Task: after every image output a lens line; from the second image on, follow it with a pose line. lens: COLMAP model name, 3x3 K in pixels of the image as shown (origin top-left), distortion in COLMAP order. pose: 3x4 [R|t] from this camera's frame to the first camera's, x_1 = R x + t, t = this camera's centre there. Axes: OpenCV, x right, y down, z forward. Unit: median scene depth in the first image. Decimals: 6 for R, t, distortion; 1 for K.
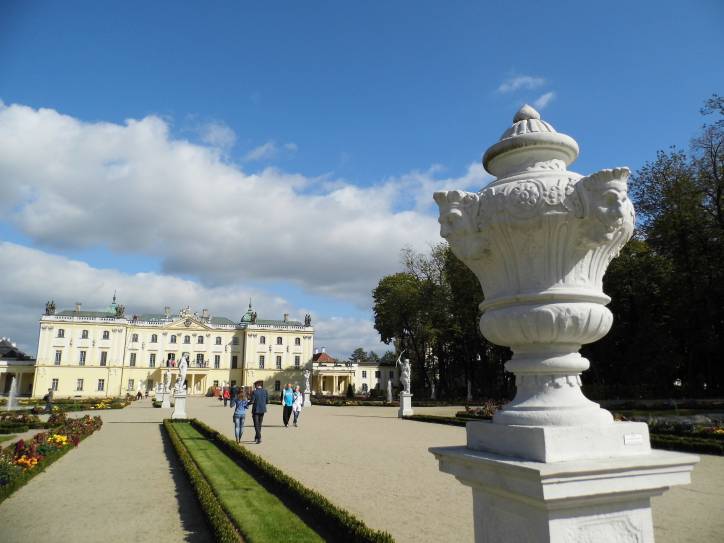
lens RADIAL K [[537.0, 0, 362.0], [0, 537.0, 271.5], [0, 0, 1]] dist [-0.009552, 0.000475]
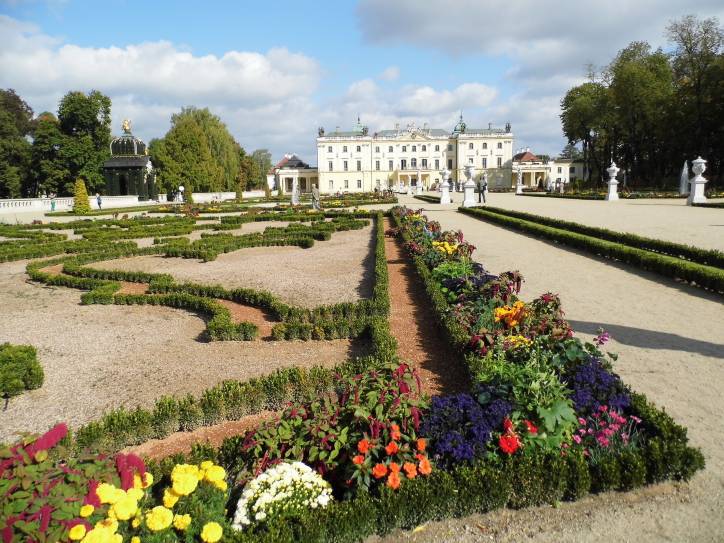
lens RADIAL K [[537.0, 0, 362.0], [0, 537.0, 271.5], [0, 0, 1]] dist [-0.009552, 0.000475]
pose [[0.920021, 0.041601, -0.389655, 0.084995], [0.104013, 0.932758, 0.345171, -0.060821], [0.377813, -0.358094, 0.853830, -0.288963]]
